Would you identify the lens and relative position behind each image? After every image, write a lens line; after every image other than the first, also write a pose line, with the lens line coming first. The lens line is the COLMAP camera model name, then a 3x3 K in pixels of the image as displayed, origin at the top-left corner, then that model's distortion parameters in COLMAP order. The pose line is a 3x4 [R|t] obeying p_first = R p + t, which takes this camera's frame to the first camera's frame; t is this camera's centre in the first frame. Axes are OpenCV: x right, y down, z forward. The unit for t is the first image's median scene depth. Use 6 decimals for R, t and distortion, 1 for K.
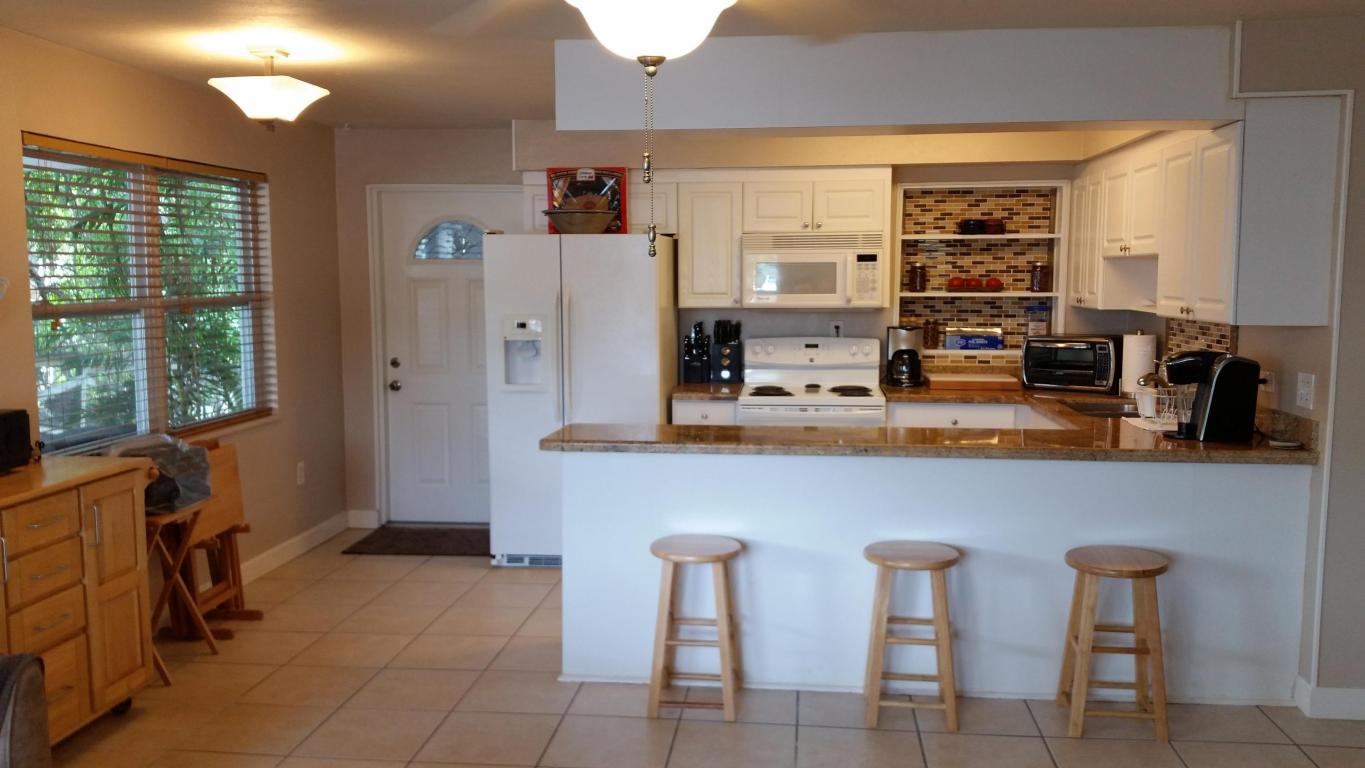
lens RADIAL K [[1111.0, 0, 693.0], [0, 1111.0, 385.8], [0, 0, 1]] dist [0.127534, -0.259007]
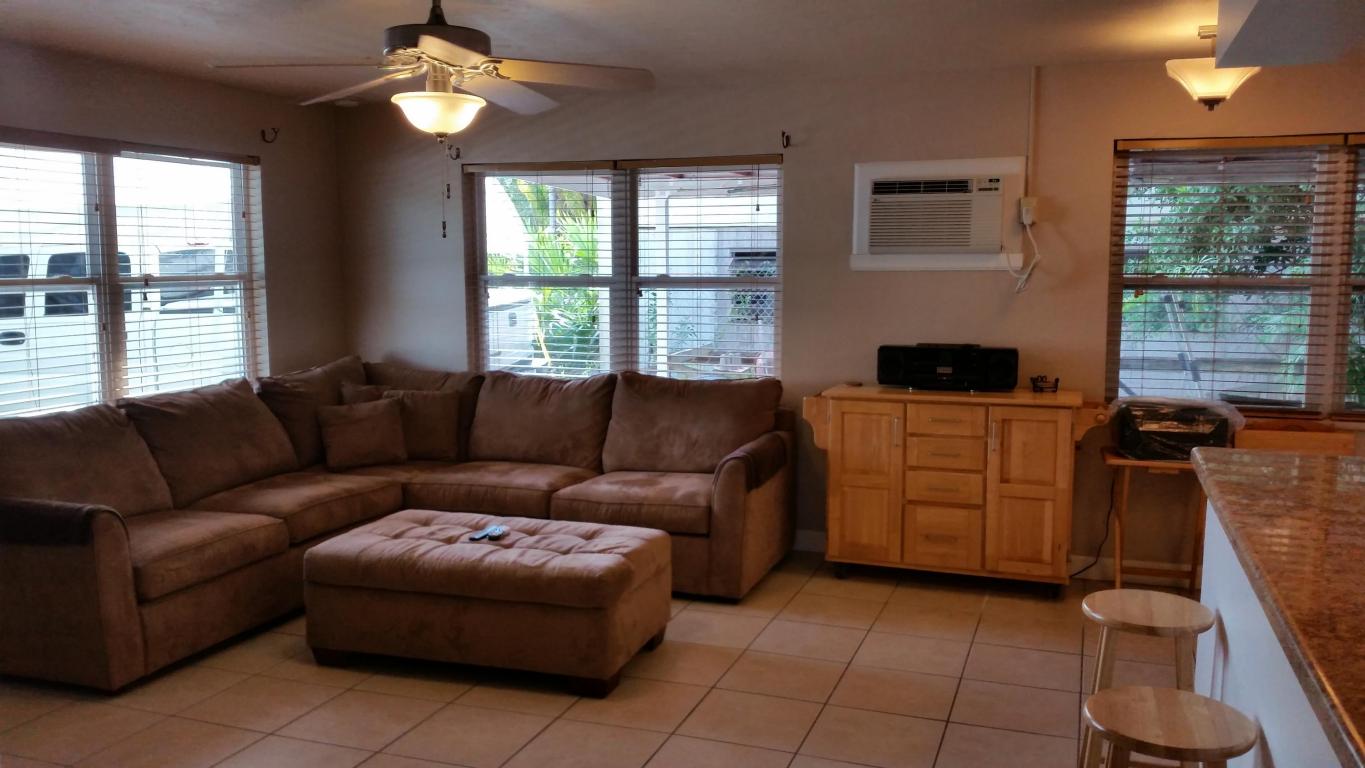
lens RADIAL K [[1111.0, 0, 693.3], [0, 1111.0, 392.4], [0, 0, 1]] dist [0.127534, -0.259007]
pose [[-0.261101, 0.107110, -0.959351, 0.536703], [-0.094244, 0.986249, 0.135763, -0.048986], [0.960700, 0.125861, -0.247416, 0.602931]]
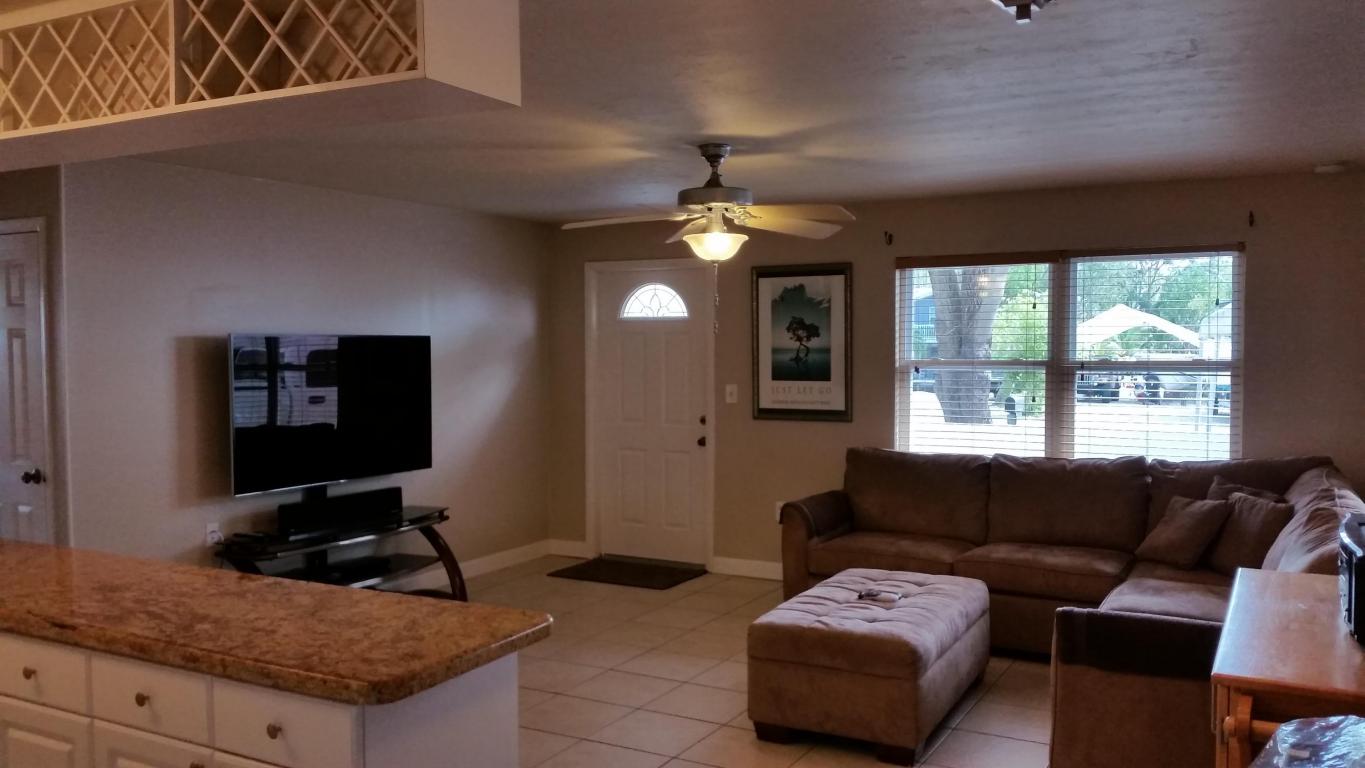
lens RADIAL K [[1111.0, 0, 680.7], [0, 1111.0, 385.1], [0, 0, 1]] dist [0.127534, -0.259007]
pose [[-0.912771, -0.012015, 0.408295, -0.311813], [0.043536, 0.991012, 0.126490, -0.107982], [-0.406145, 0.133232, -0.904044, 1.086990]]
